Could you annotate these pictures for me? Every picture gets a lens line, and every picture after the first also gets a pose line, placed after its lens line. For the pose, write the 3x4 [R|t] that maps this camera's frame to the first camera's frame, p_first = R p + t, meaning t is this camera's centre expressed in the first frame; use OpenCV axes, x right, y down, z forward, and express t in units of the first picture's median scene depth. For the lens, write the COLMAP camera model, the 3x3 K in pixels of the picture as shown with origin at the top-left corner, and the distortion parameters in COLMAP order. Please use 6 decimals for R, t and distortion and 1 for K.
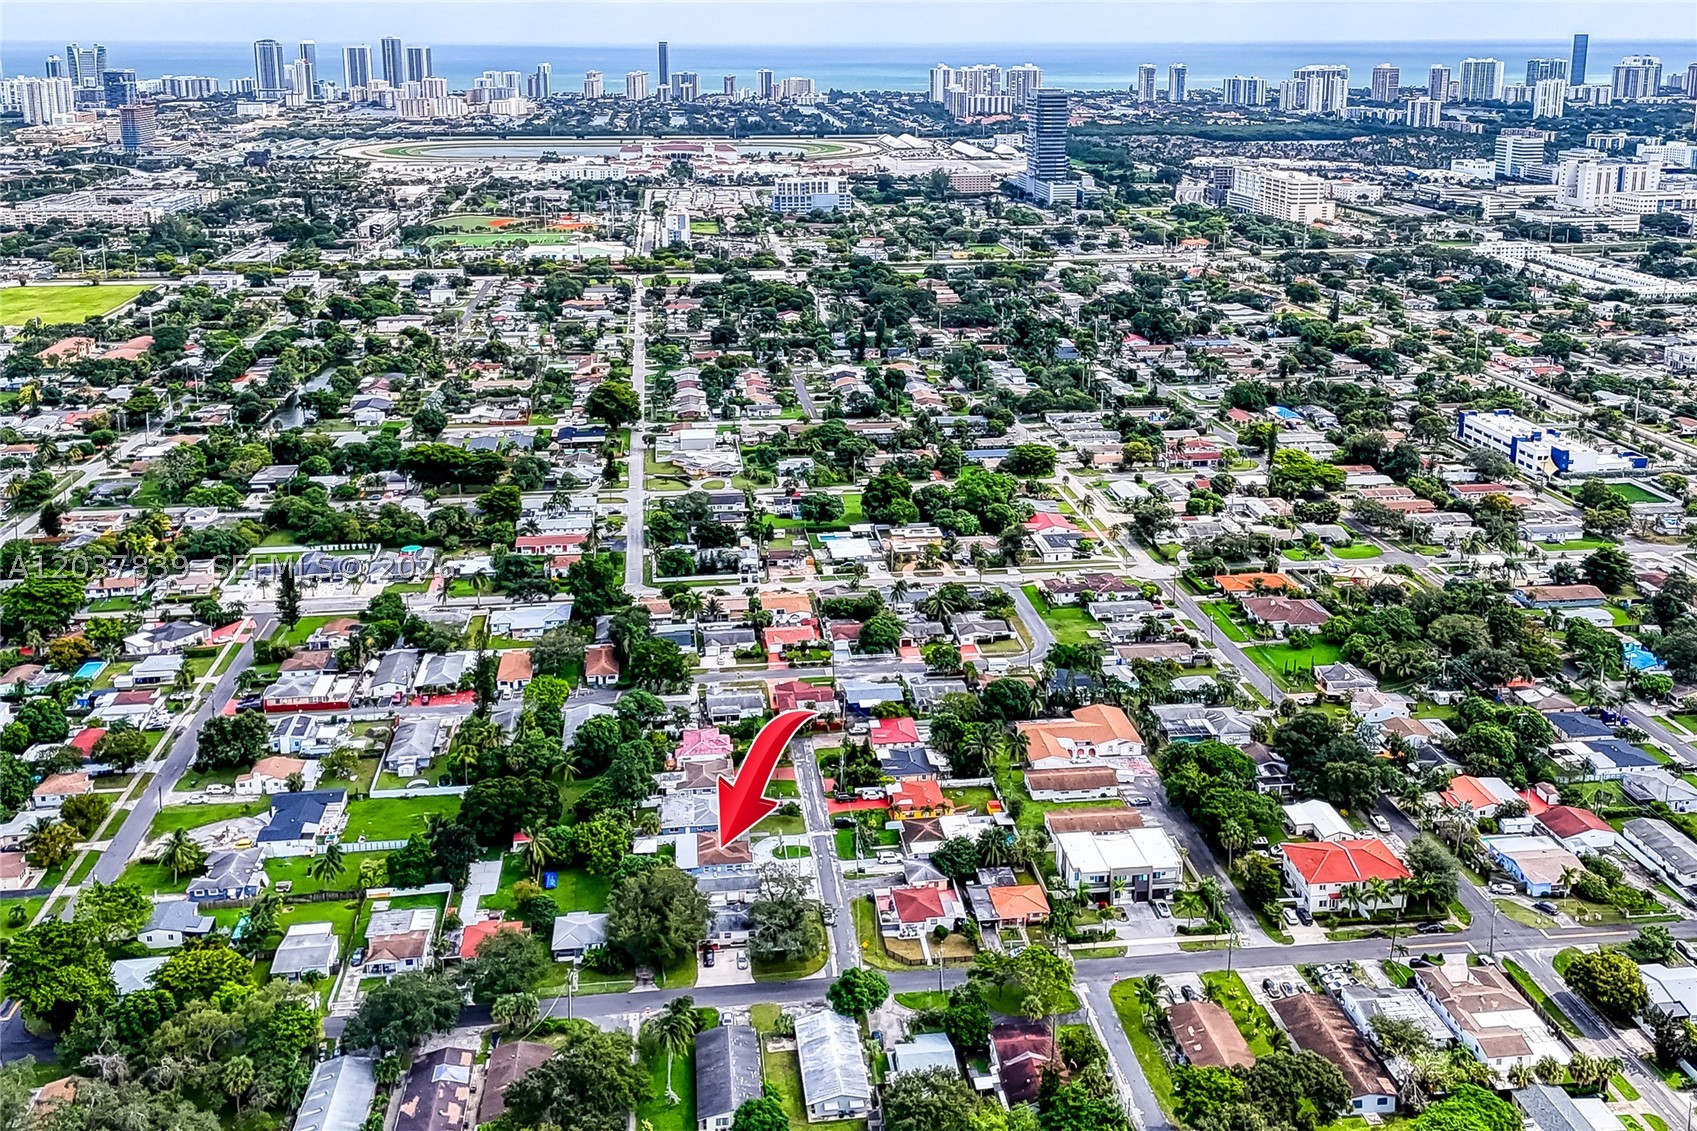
lens RADIAL K [[1443.0, 0, 856.6], [0, 1443.0, 559.1], [0, 0, 1]] dist [0.111675, -0.154203]
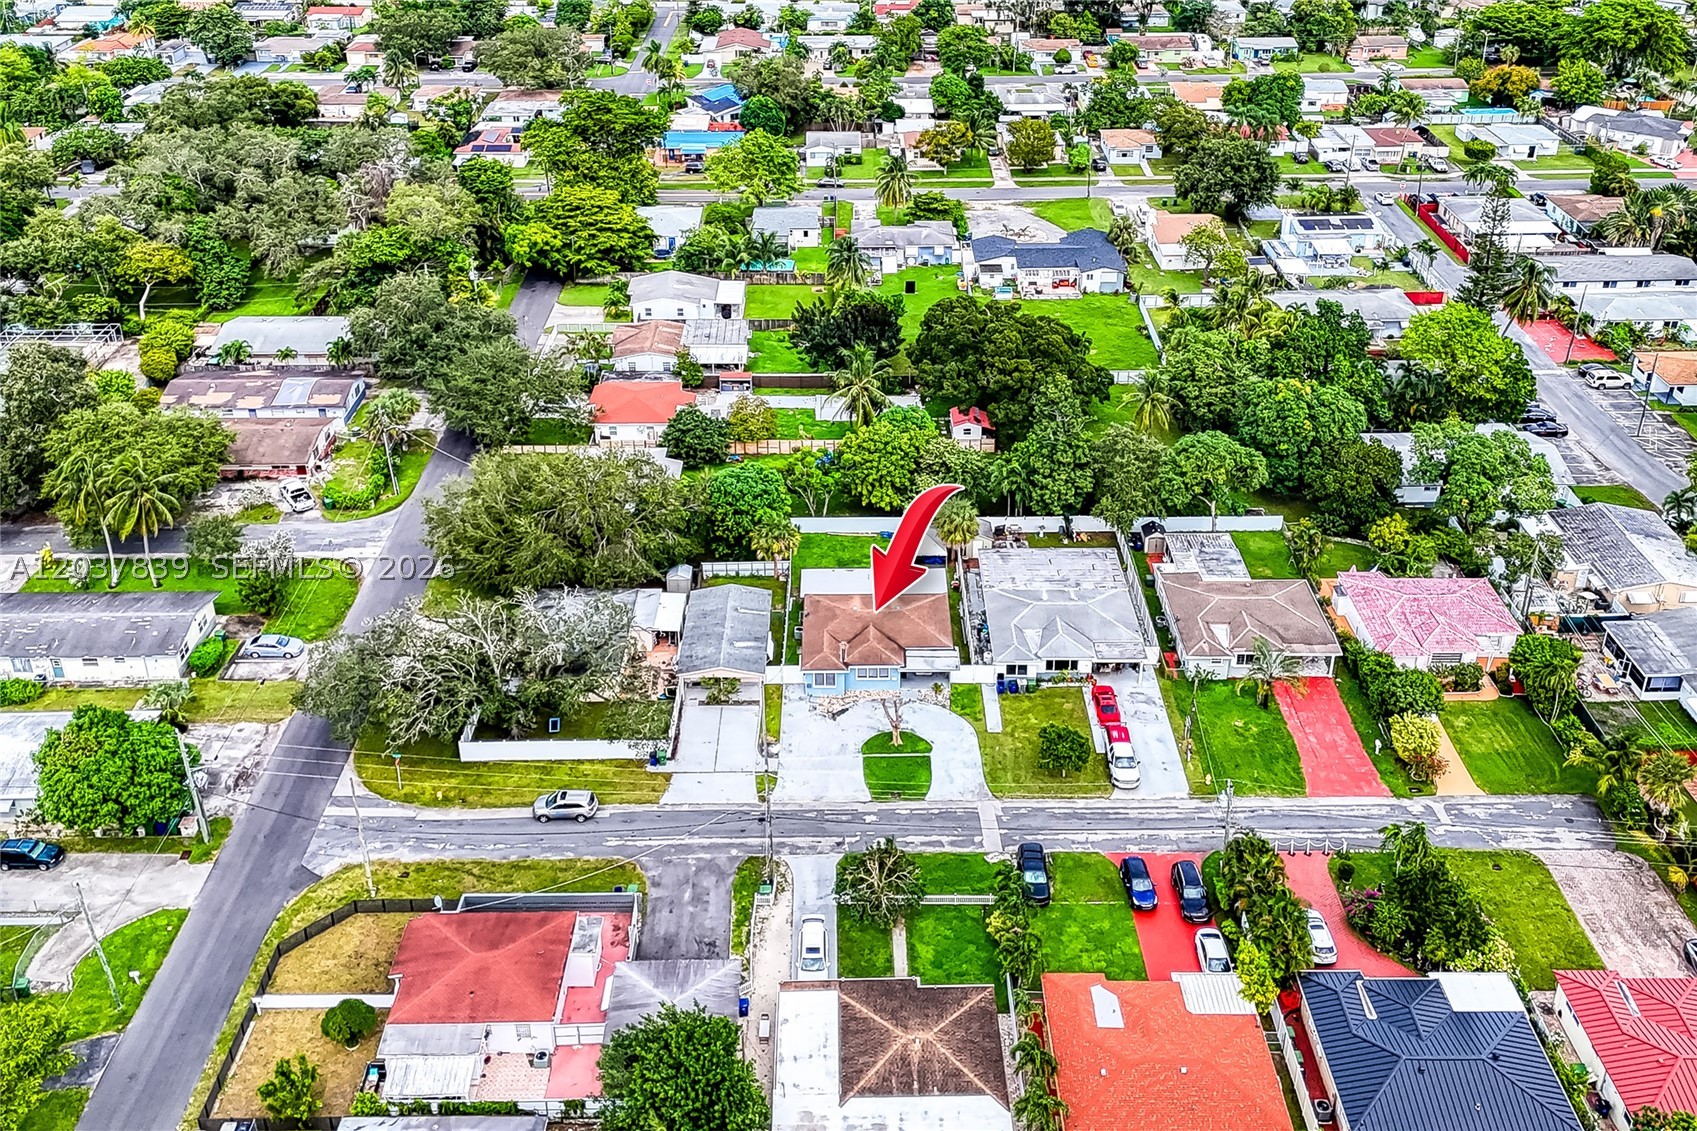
lens RADIAL K [[1424.7, 0, 854.3], [0, 1424.7, 501.4], [0, 0, 1]] dist [0.105506, -0.153775]
pose [[-0.117460, 0.504897, -0.855150, 0.179760], [-0.330725, 0.792068, 0.513079, -0.029473], [0.936389, 0.343086, 0.073945, 0.703855]]
